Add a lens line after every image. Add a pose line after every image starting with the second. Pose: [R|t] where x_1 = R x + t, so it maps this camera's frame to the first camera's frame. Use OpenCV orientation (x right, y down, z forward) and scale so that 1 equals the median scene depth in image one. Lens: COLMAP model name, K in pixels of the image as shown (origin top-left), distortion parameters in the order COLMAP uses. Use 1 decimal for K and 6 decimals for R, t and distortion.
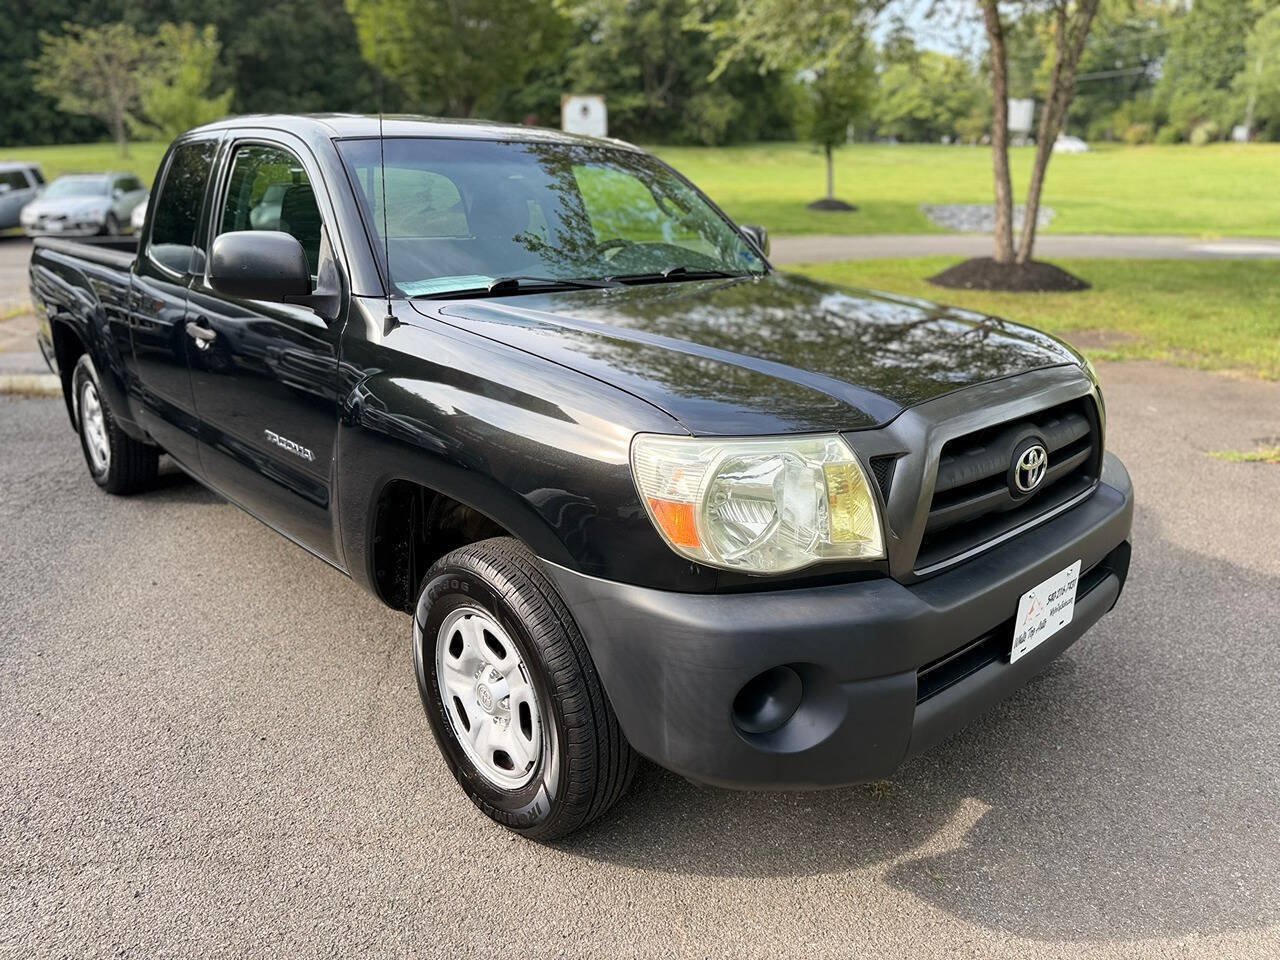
lens RADIAL K [[914.0, 0, 640.0], [0, 914.0, 480.0], [0, 0, 1]] dist [0.010777, -0.014746]
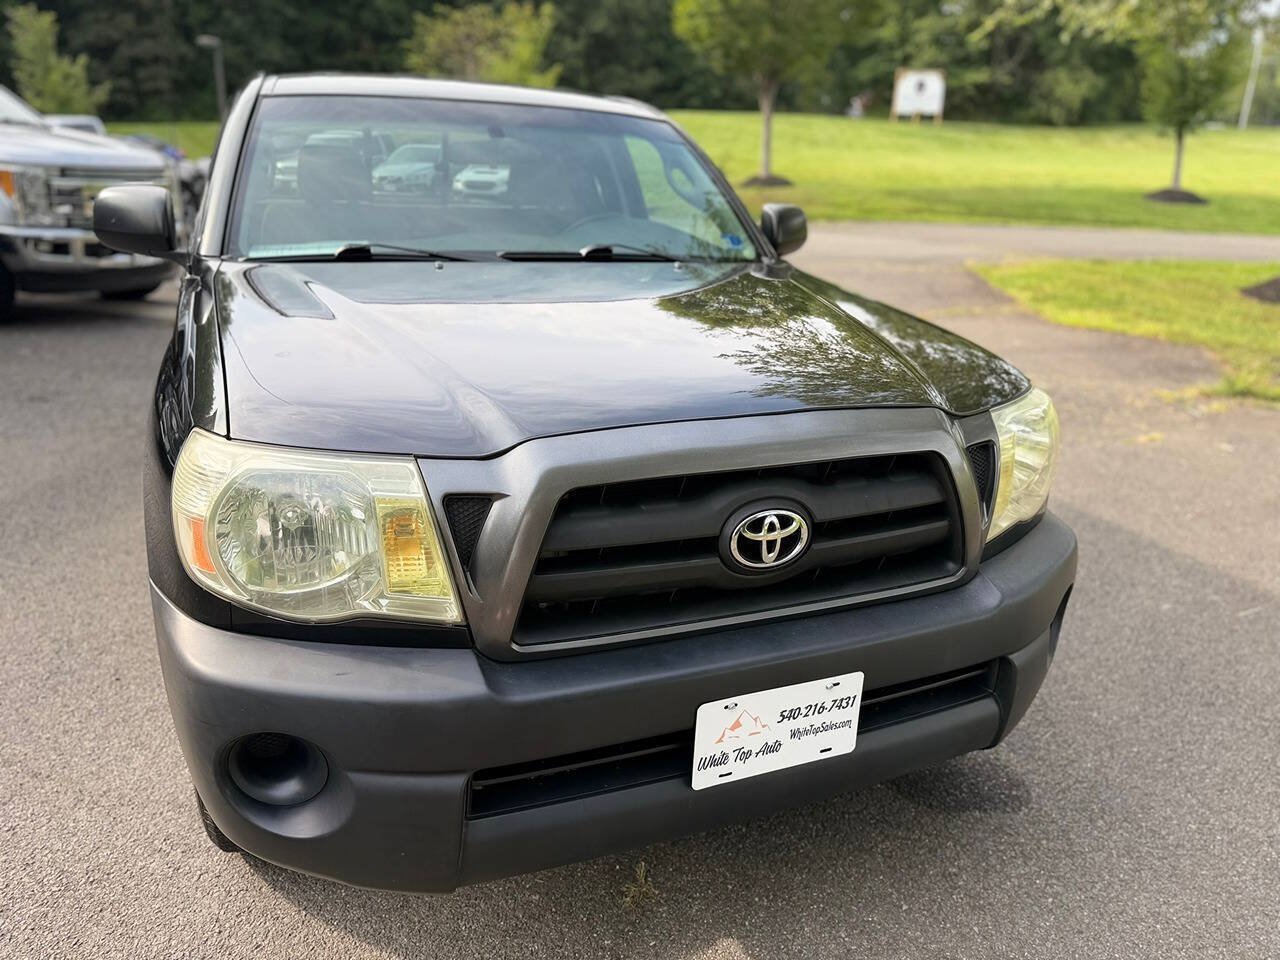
lens RADIAL K [[914.0, 0, 640.0], [0, 914.0, 480.0], [0, 0, 1]] dist [0.010777, -0.014746]
pose [[0.939346, 0.137870, -0.314041, 0.043659], [-0.131070, 0.990450, 0.042775, -0.006132], [0.316940, 0.000981, 0.948445, 0.020814]]
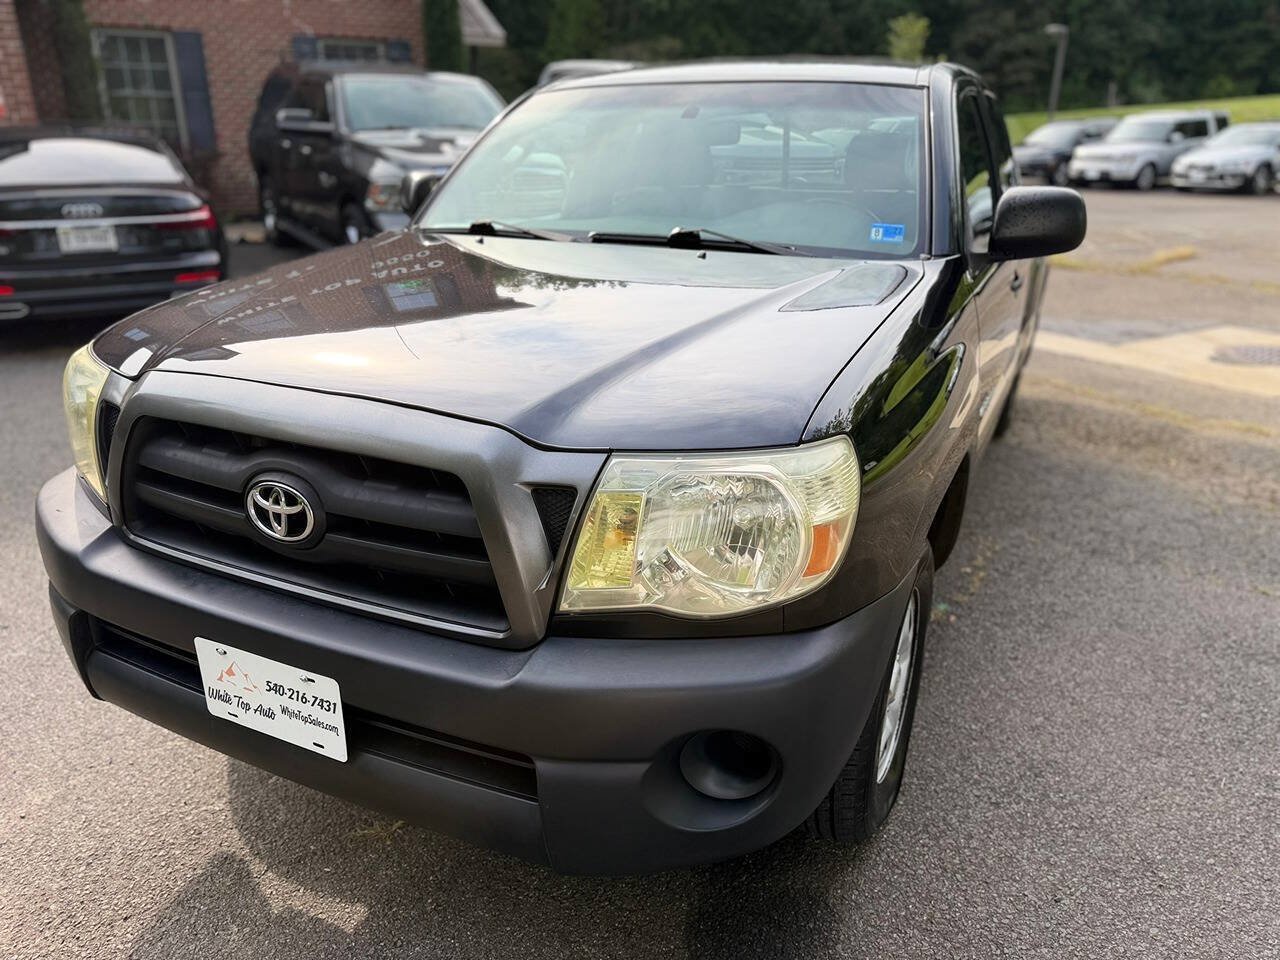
lens RADIAL K [[909.5, 0, 642.2], [0, 909.5, 491.4], [0, 0, 1]] dist [0.026980, -0.037561]
pose [[0.363689, 0.333745, -0.869681, 0.092935], [-0.279844, 0.929634, 0.239726, -0.022880], [0.888492, 0.156189, 0.431494, 0.074069]]
